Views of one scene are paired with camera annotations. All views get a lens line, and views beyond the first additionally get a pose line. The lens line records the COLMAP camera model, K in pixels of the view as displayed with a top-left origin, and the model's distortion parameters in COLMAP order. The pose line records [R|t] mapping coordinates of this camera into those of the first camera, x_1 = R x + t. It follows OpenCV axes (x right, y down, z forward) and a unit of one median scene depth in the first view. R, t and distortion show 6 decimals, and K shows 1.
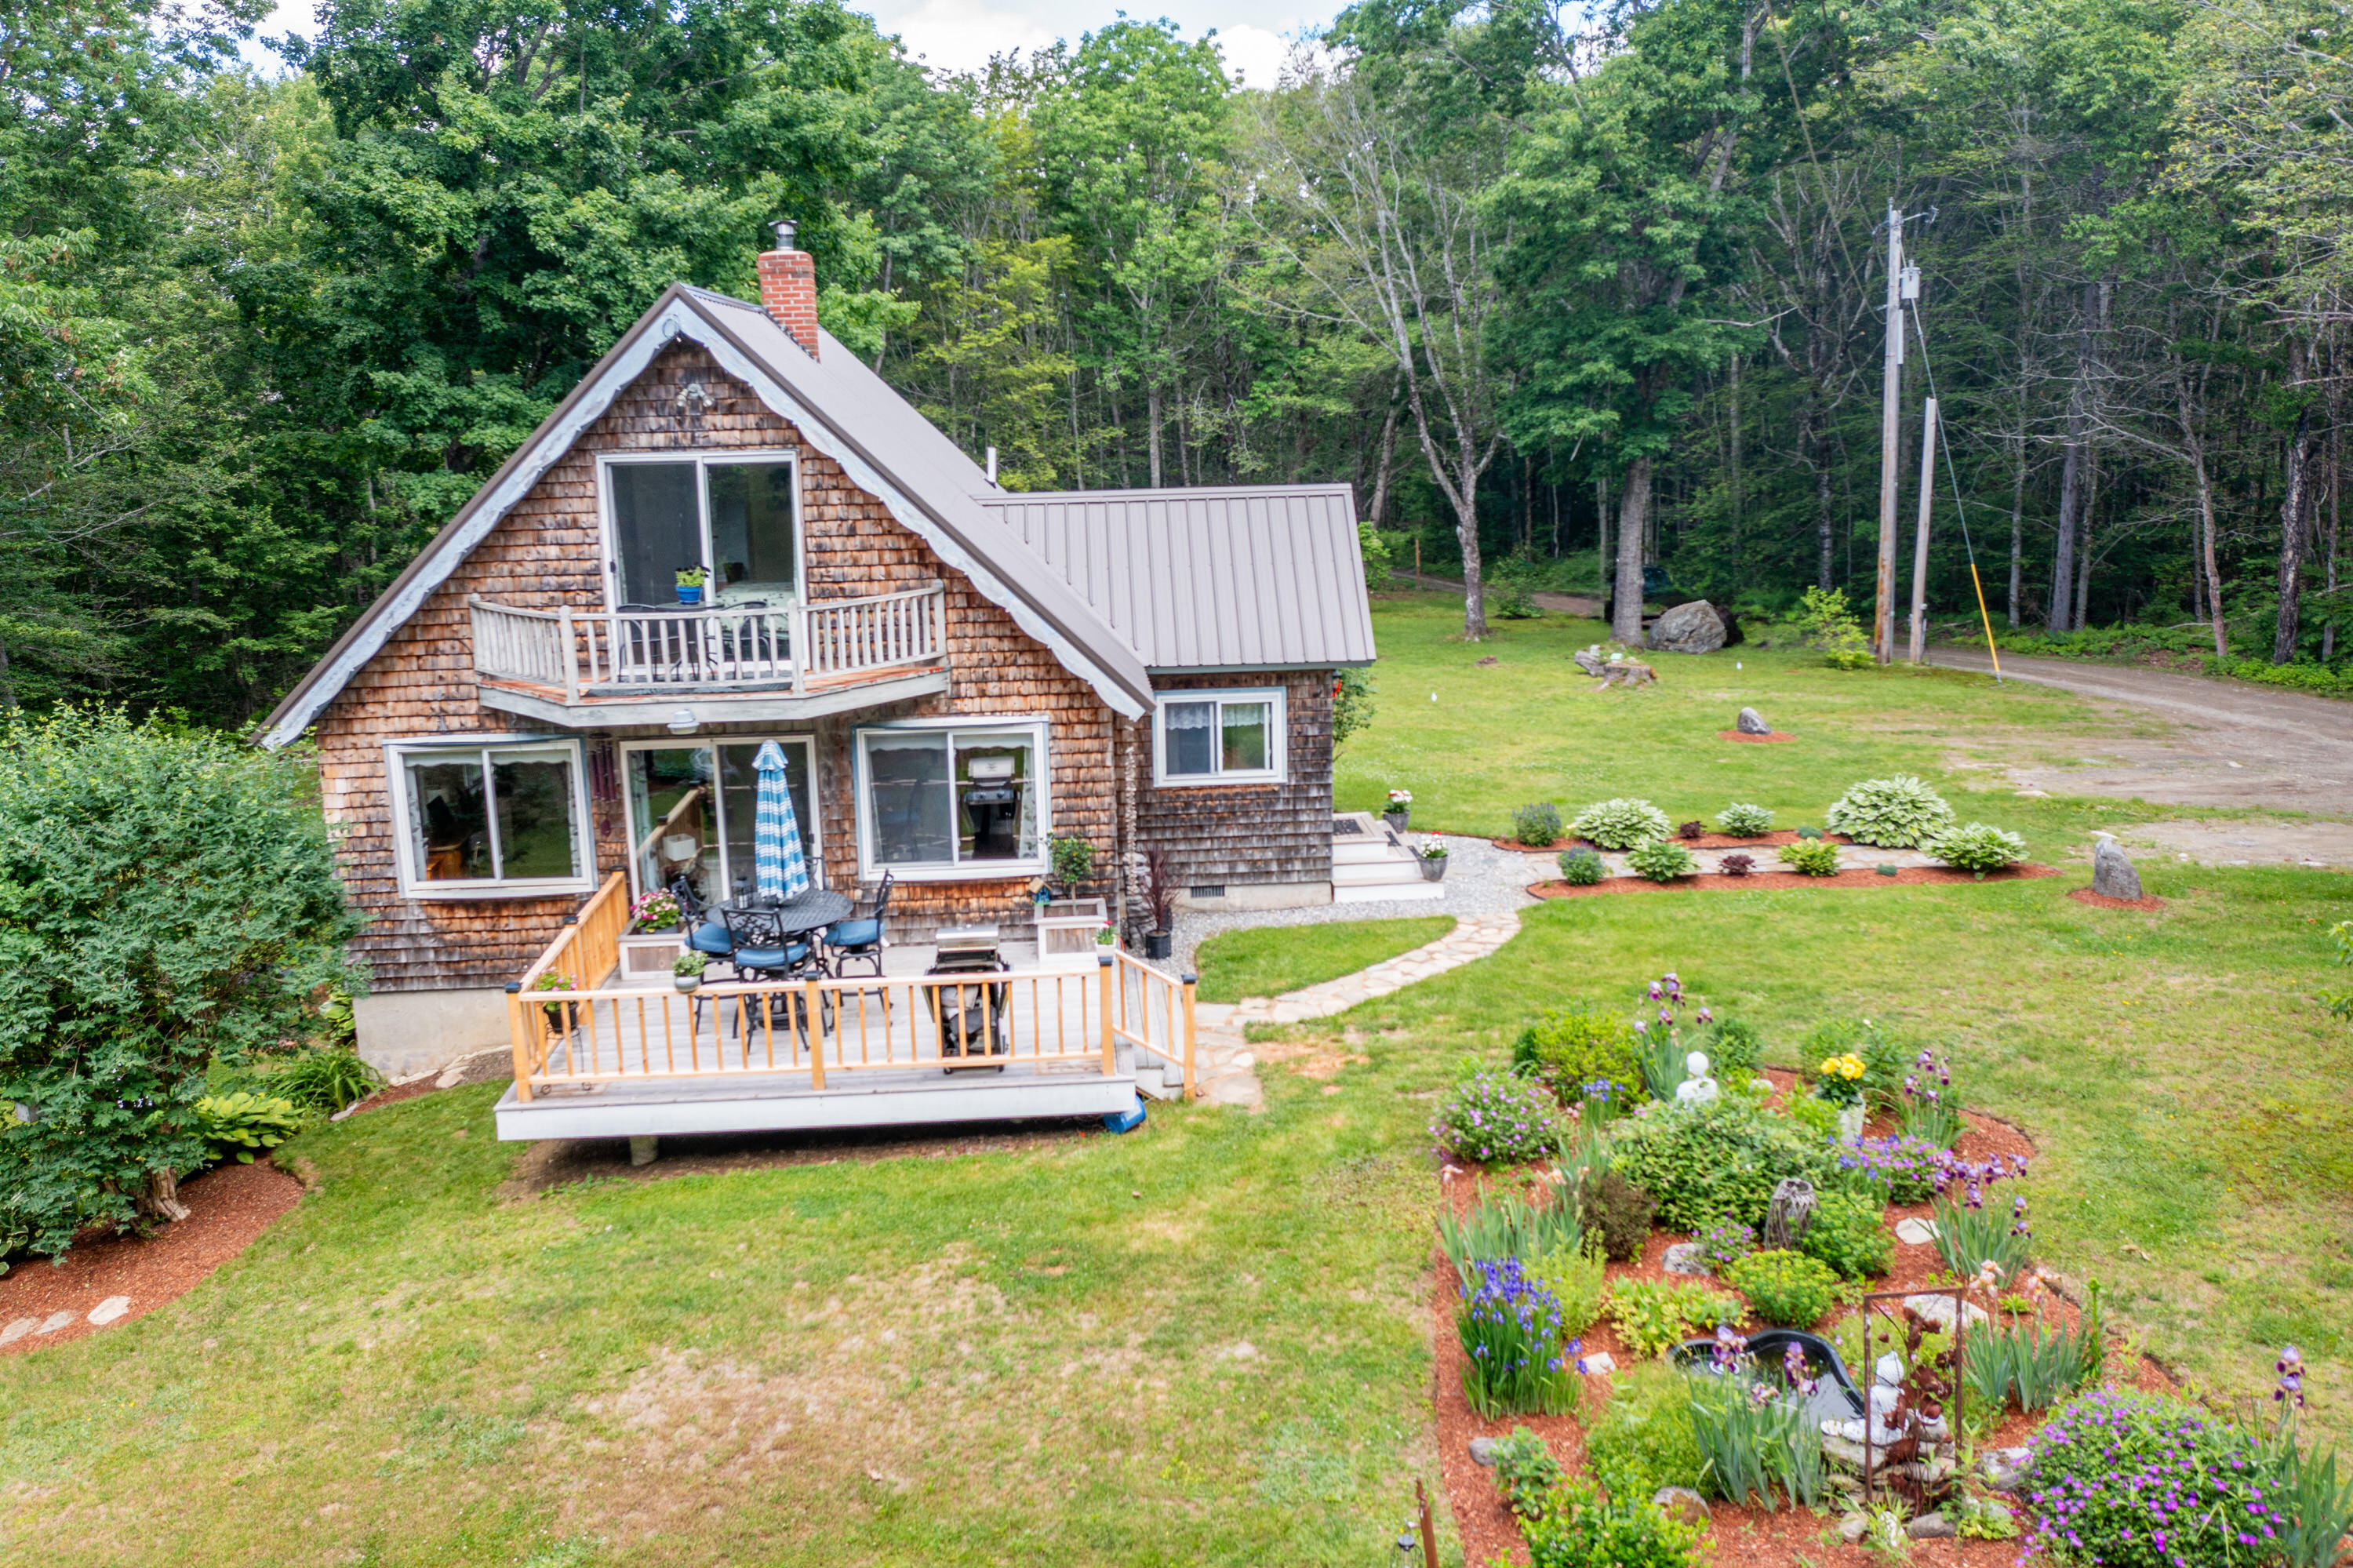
lens RADIAL K [[1846.1, 0, 1163.3], [0, 1846.1, 765.4], [0, 0, 1]] dist [-0.023507, 0.003327]
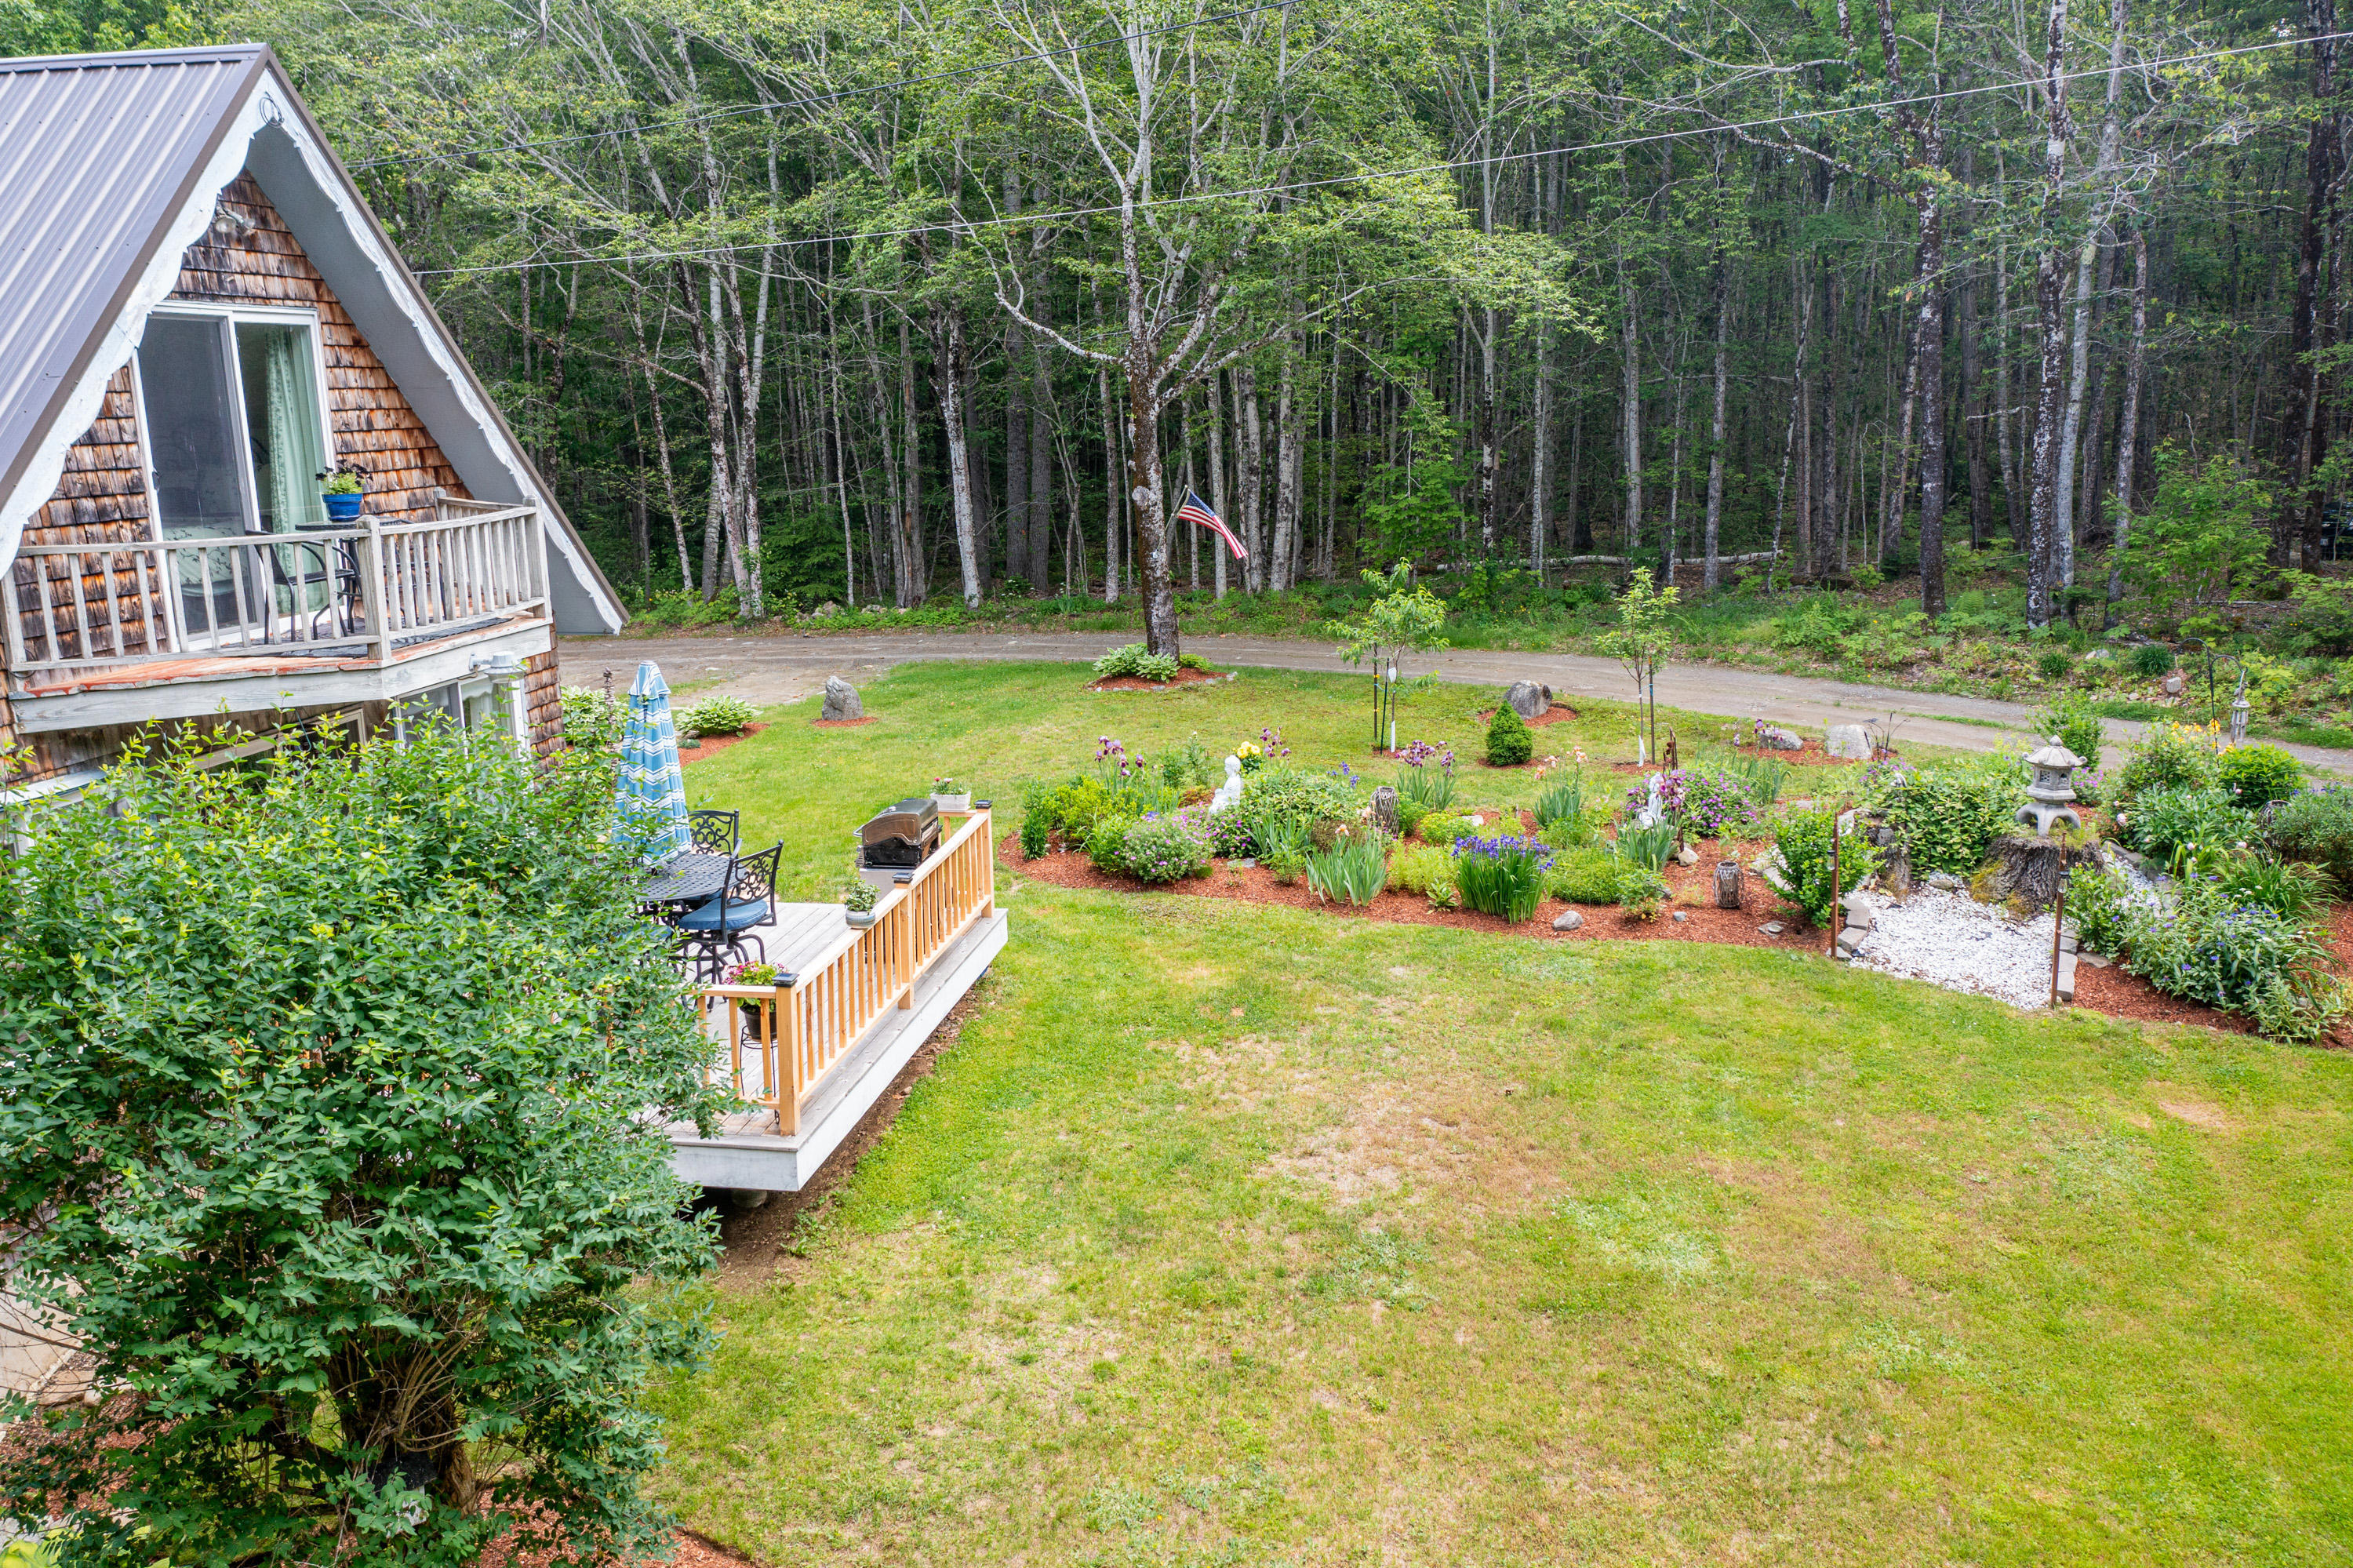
lens RADIAL K [[1846.1, 0, 1174.4], [0, 1846.1, 792.0], [0, 0, 1]] dist [-0.023507, 0.003327]
pose [[0.221349, -0.187301, 0.957039, -0.802552], [0.201479, 0.968992, 0.143041, -0.023151], [-0.954155, 0.161161, 0.252222, 0.506454]]
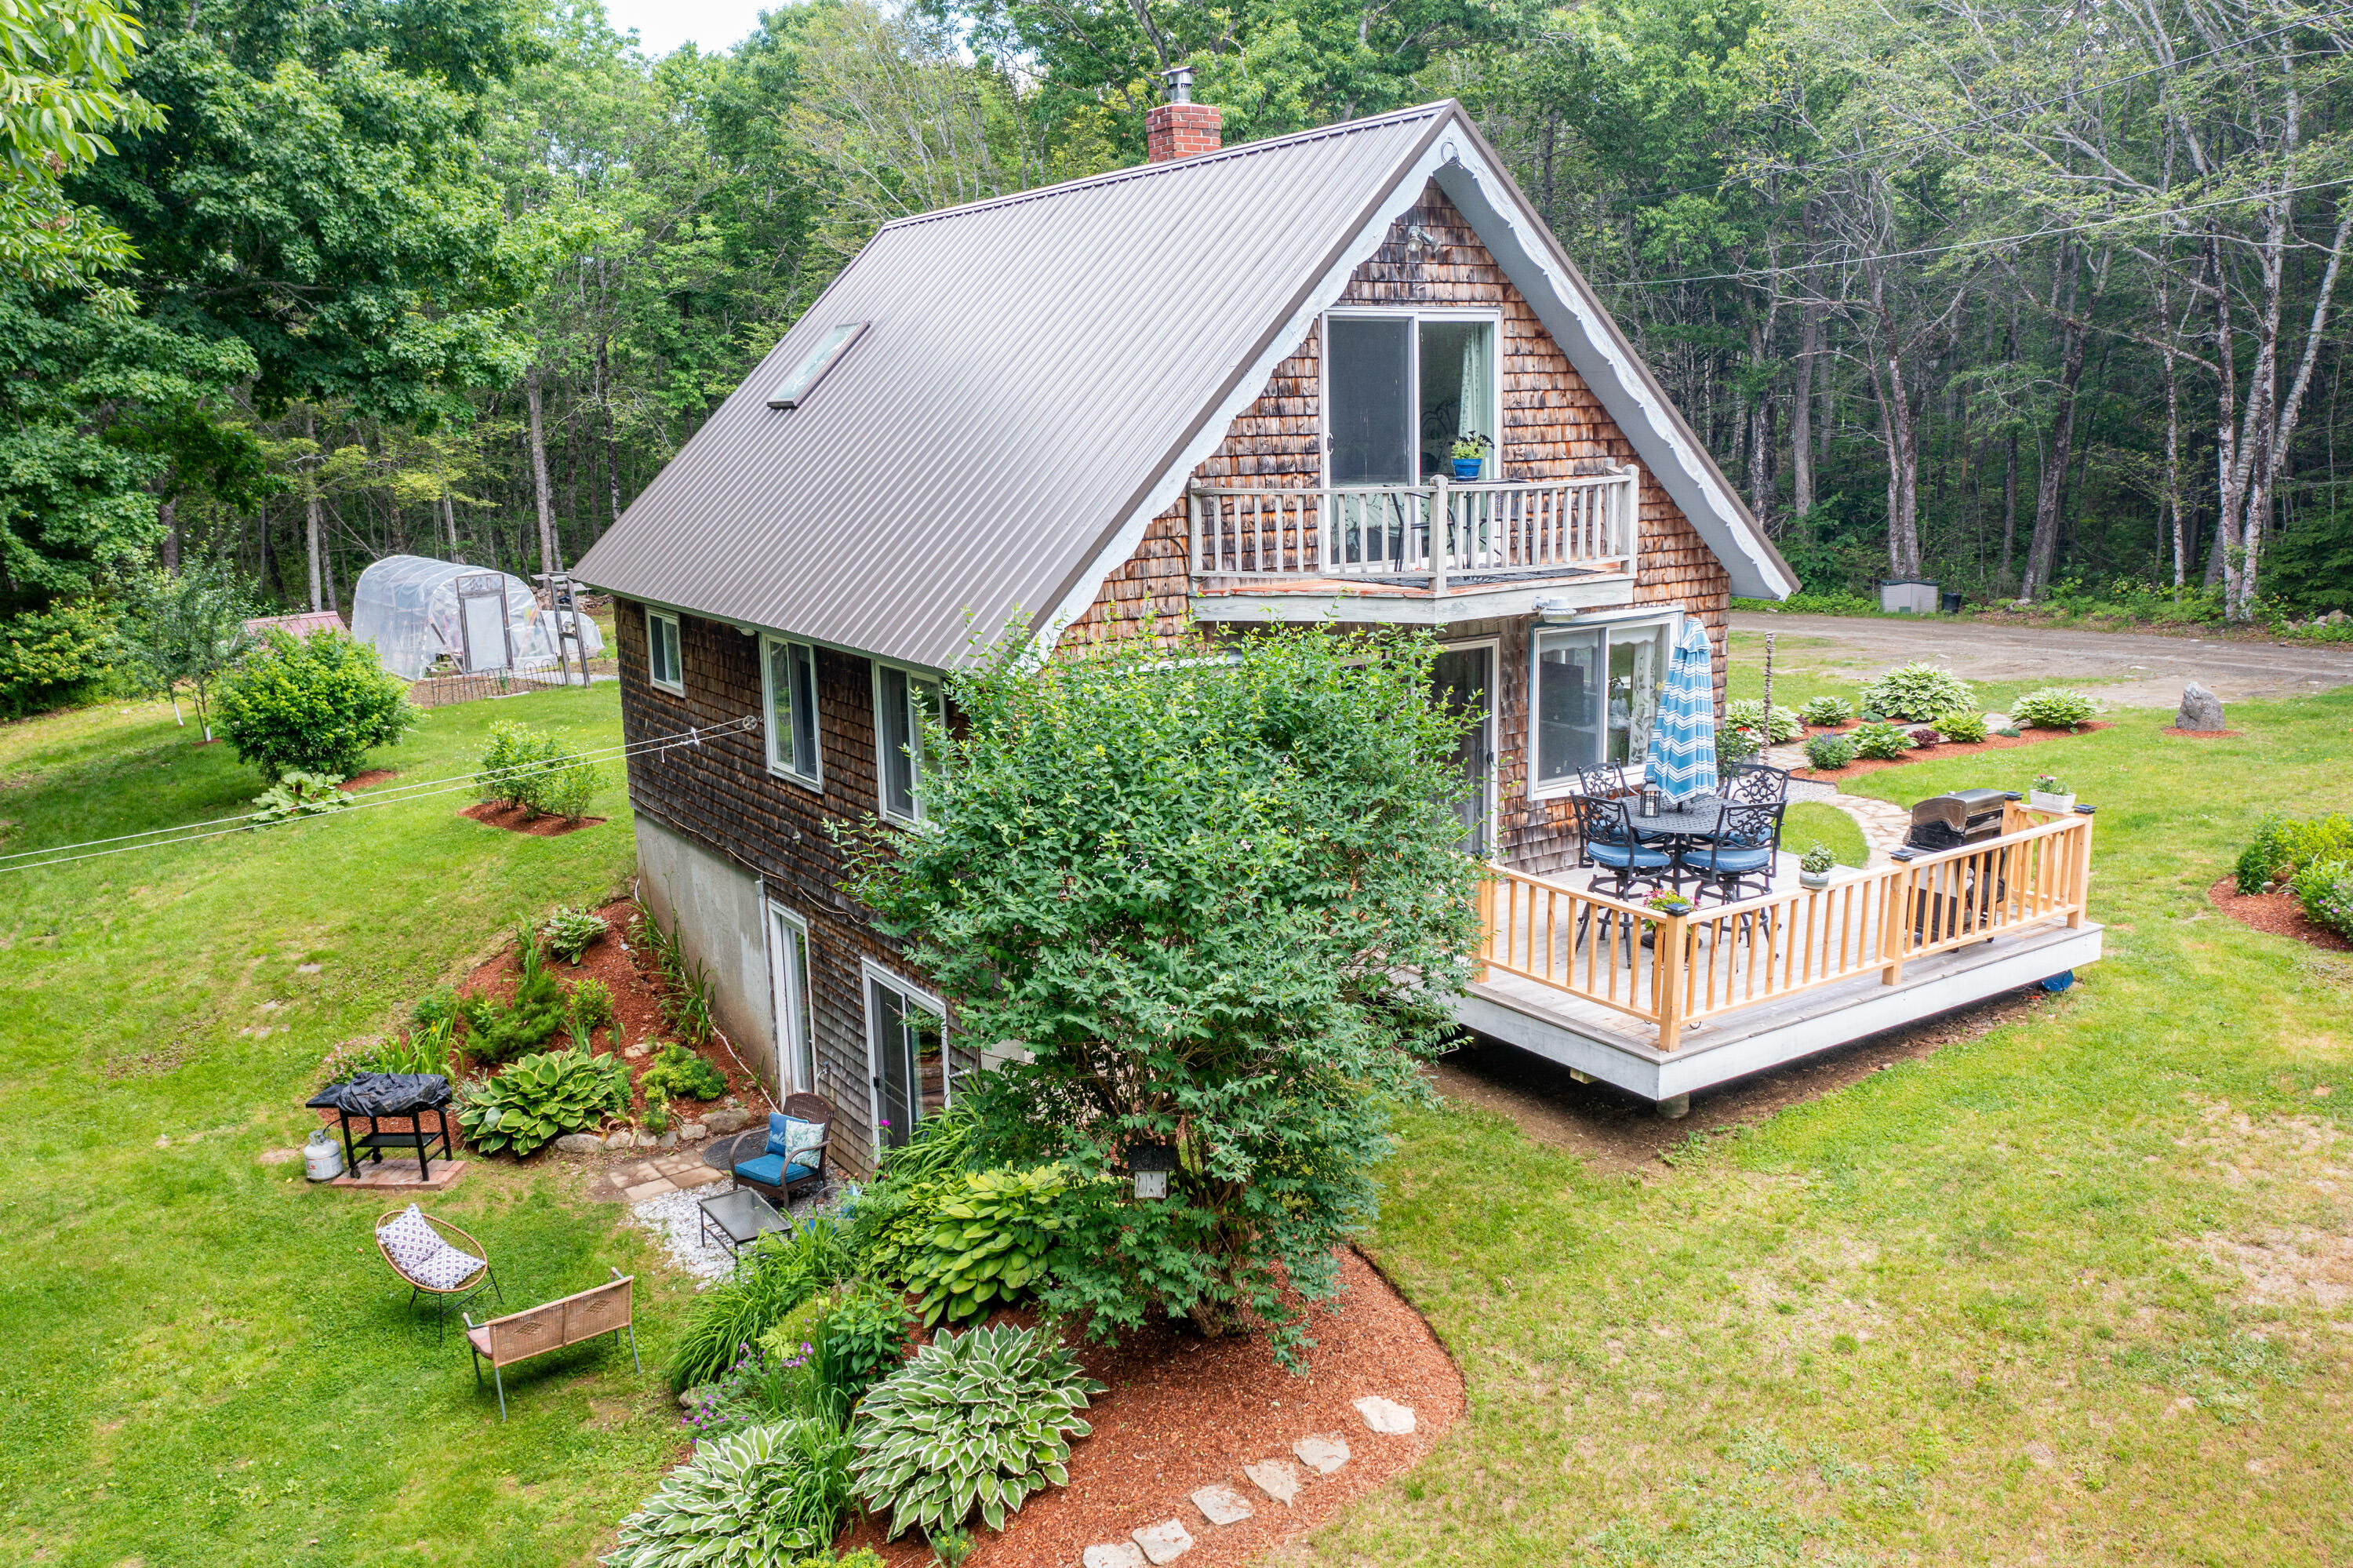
lens RADIAL K [[1846.1, 0, 1180.9], [0, 1846.1, 783.7], [0, 0, 1]] dist [-0.023507, 0.003327]
pose [[0.871453, -0.094343, 0.481320, -0.736984], [0.097650, 0.995054, 0.018239, 0.021485], [-0.480660, 0.031106, 0.876355, 0.298228]]
